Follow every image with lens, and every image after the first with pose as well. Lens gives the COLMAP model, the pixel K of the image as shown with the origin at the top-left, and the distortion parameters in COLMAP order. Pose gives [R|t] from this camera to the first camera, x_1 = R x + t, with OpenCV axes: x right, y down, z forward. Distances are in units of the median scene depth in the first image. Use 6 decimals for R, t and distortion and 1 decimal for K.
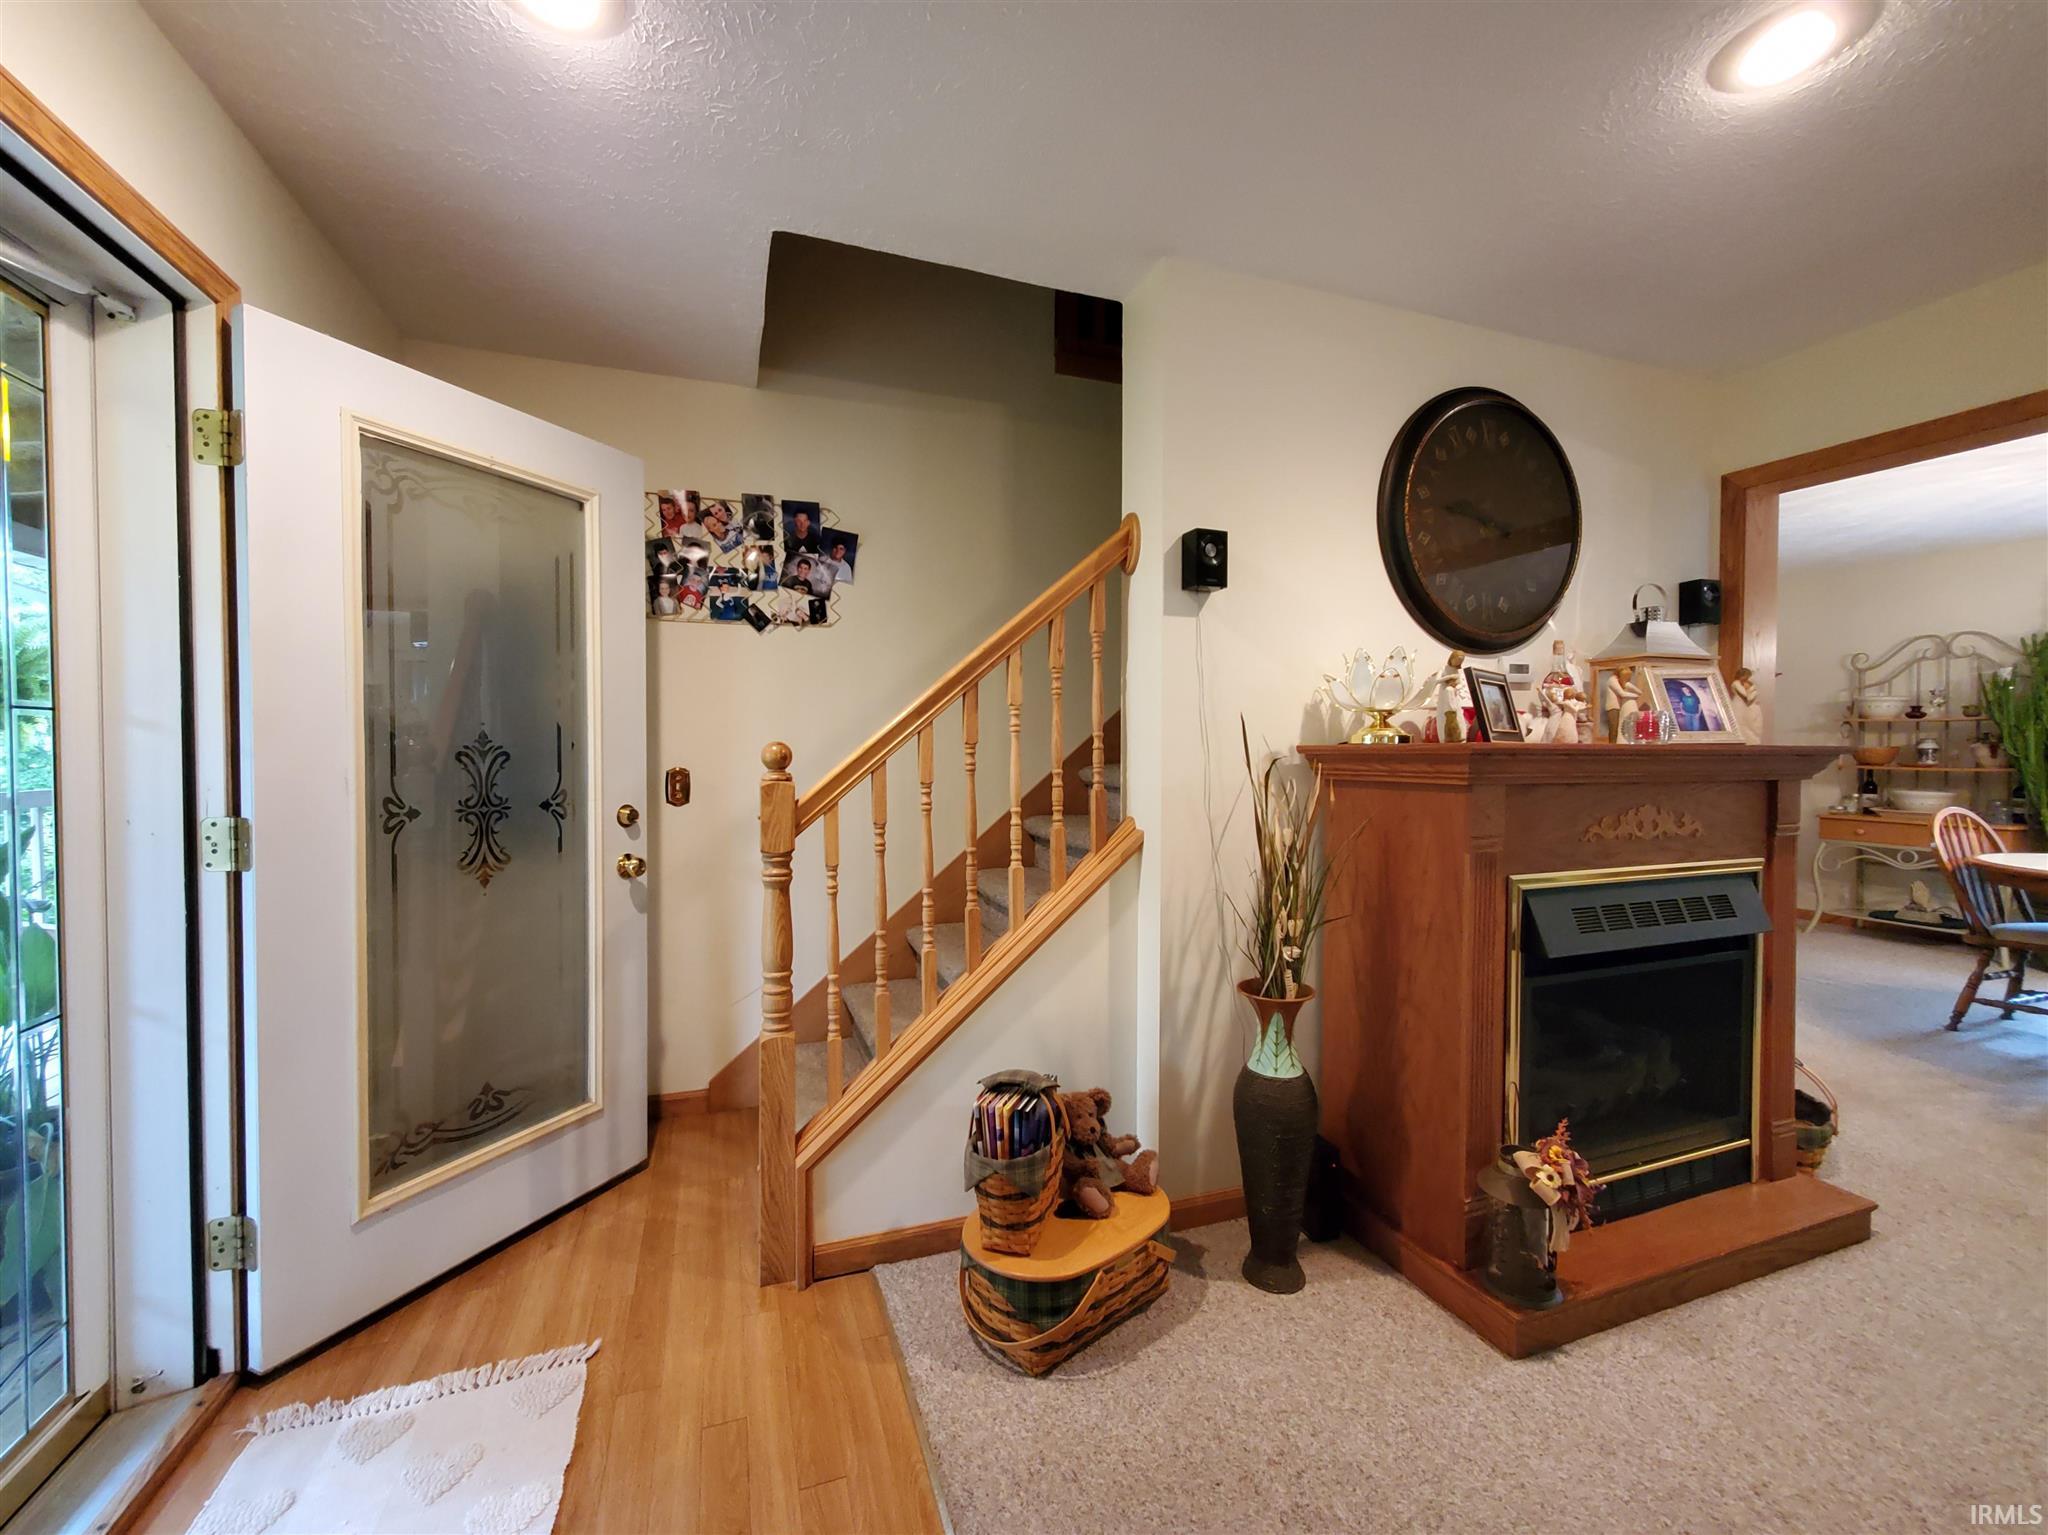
lens RADIAL K [[832.4, 0, 1024.0], [0, 832.4, 767.5], [0, 0, 1]] dist [0.000966, -0.000053]
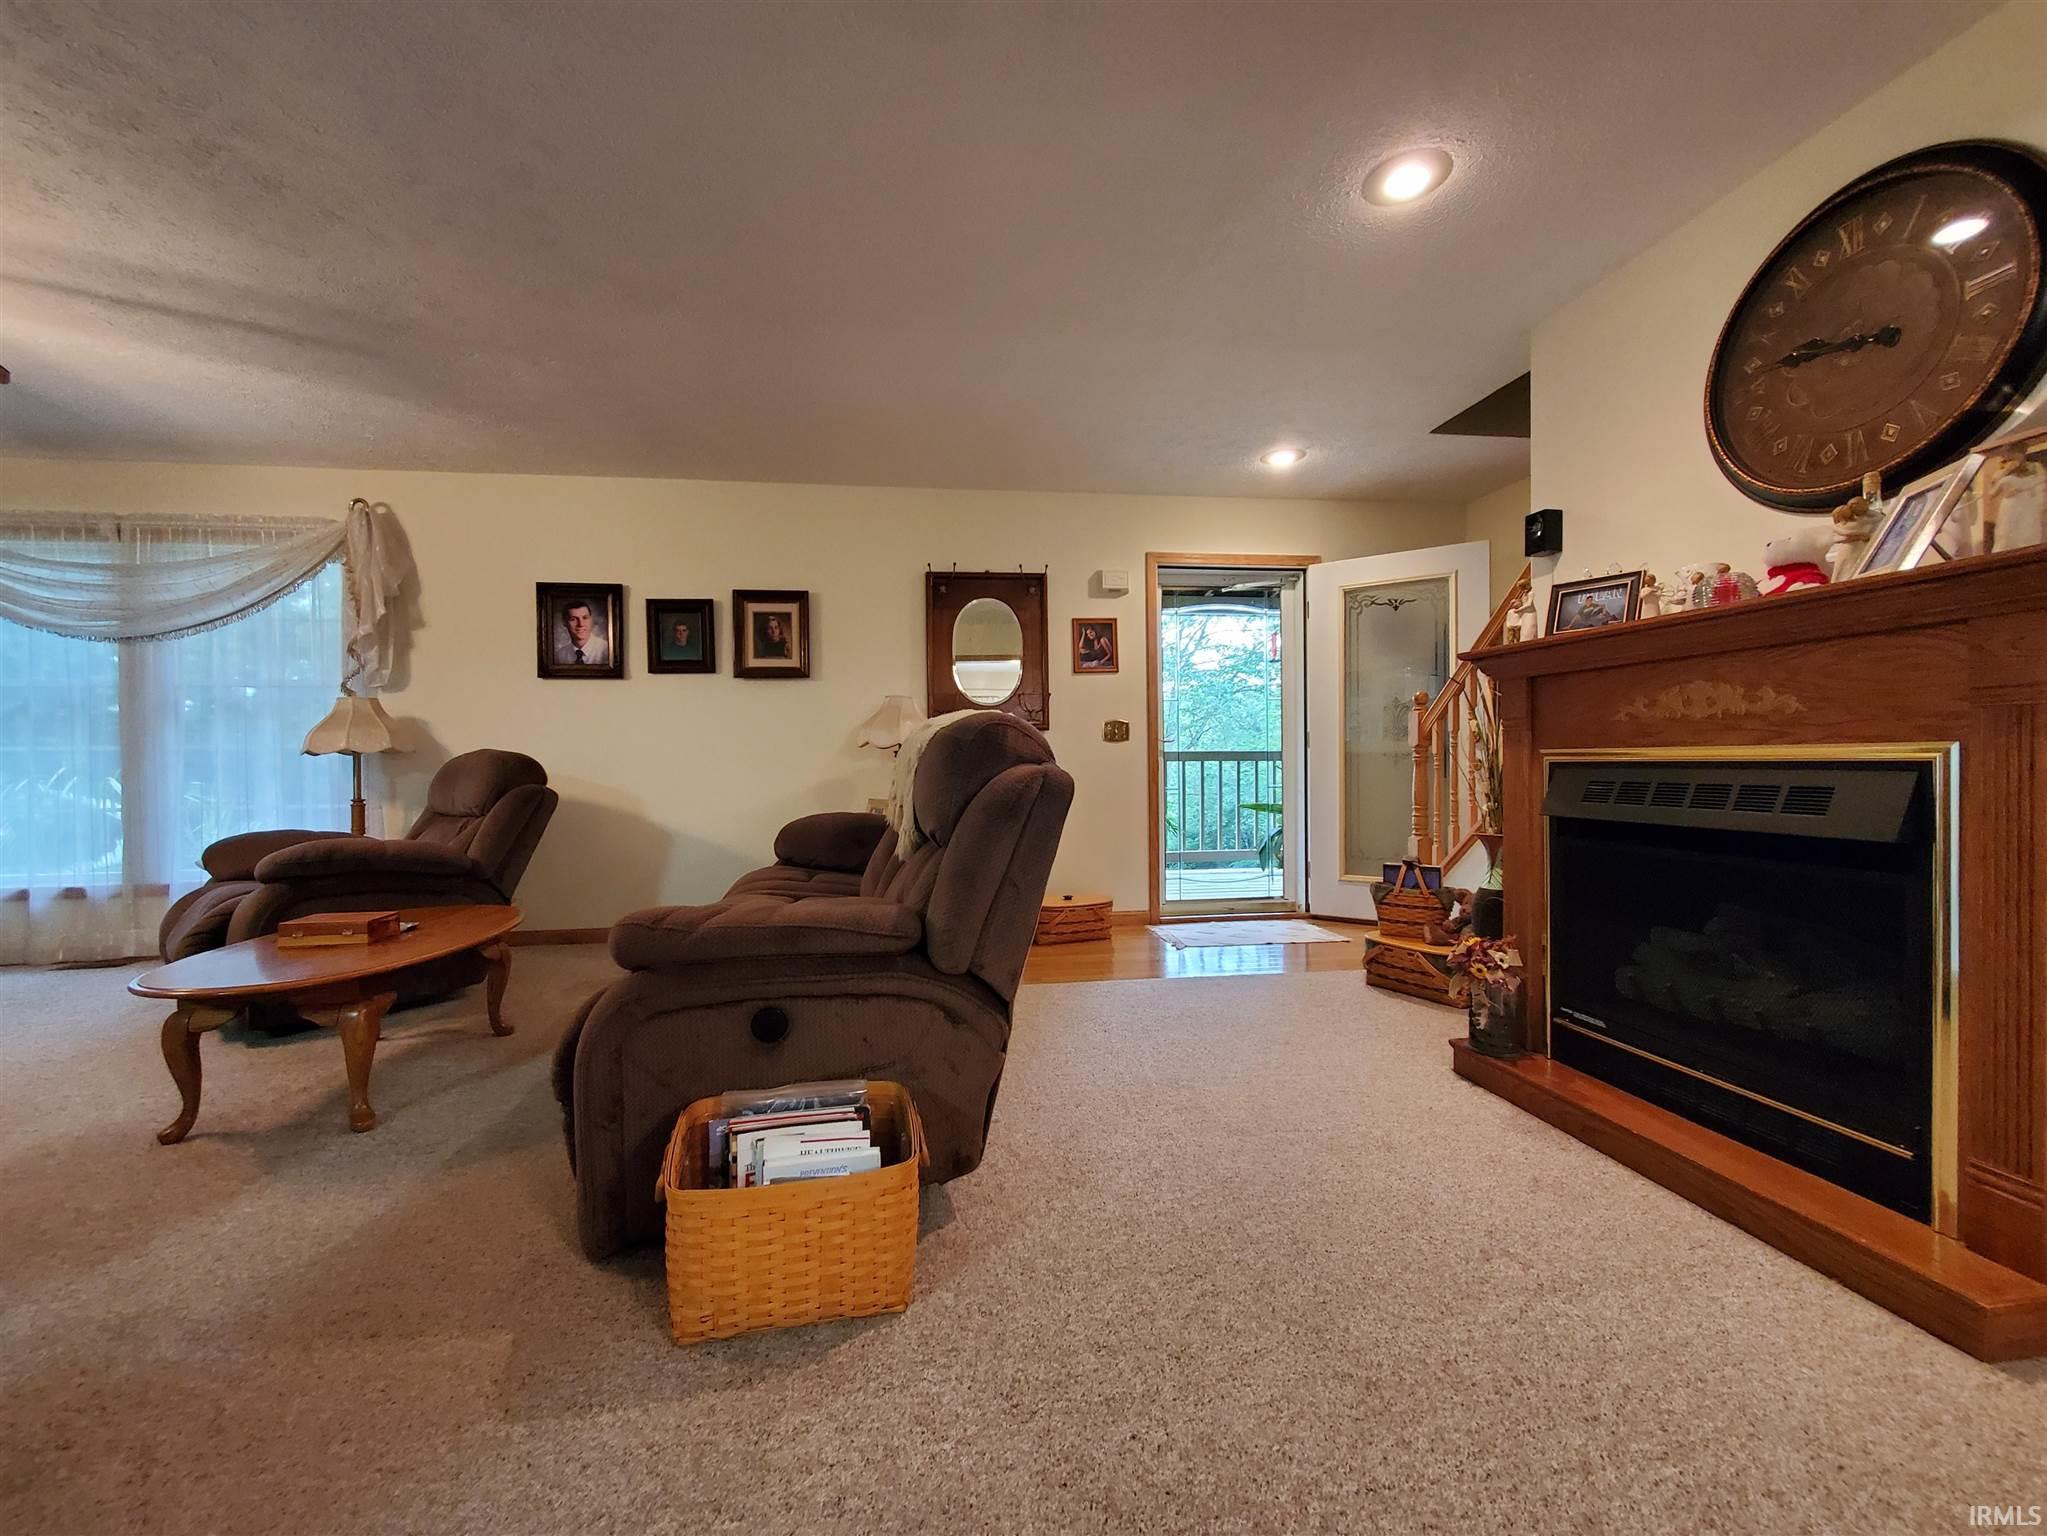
lens RADIAL K [[832.0, 0, 1023.5], [0, 832.0, 768.0], [0, 0, 1]] dist [0.000966, -0.000053]
pose [[-0.197999, 0.007612, -0.980173, 1.946313], [-0.016384, 0.999804, 0.011074, 0.155717], [0.980065, 0.018251, -0.197836, 0.482673]]
